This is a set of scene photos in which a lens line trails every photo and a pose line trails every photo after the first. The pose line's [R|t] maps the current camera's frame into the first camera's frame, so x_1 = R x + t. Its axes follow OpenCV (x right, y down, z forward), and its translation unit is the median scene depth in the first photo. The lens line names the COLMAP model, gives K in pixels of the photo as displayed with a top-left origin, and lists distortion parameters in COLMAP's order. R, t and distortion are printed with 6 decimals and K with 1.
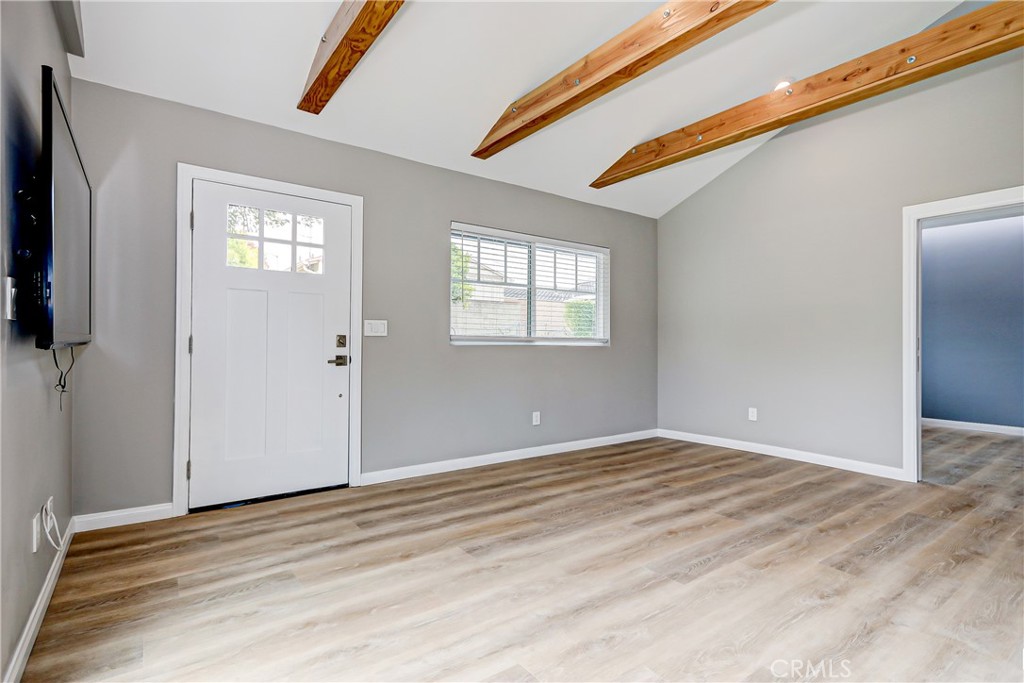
lens RADIAL K [[524.3, 0, 592.1], [0, 524.3, 352.9], [0, 0, 1]] dist [0.002750, 0.000423]
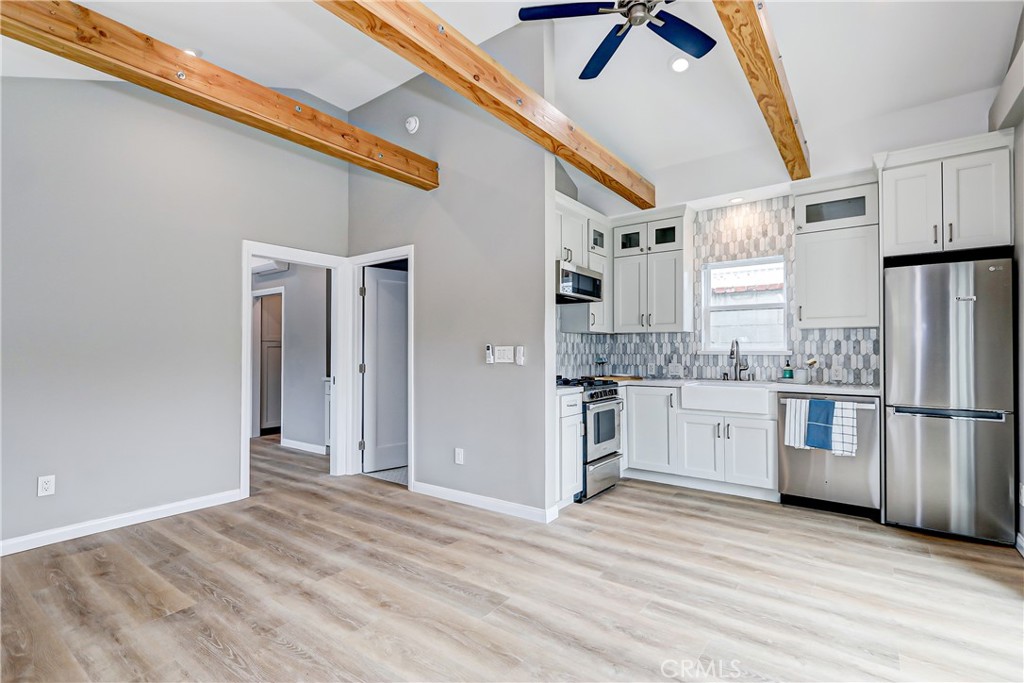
lens RADIAL K [[480.7, 0, 508.9], [0, 480.7, 344.6], [0, 0, 1]] dist [0.001469, -0.000707]
pose [[-0.213776, 0.014146, 0.976780, -0.621416], [0.020289, 0.999744, -0.010038, -0.058872], [-0.976672, 0.017672, -0.214008, 0.923687]]
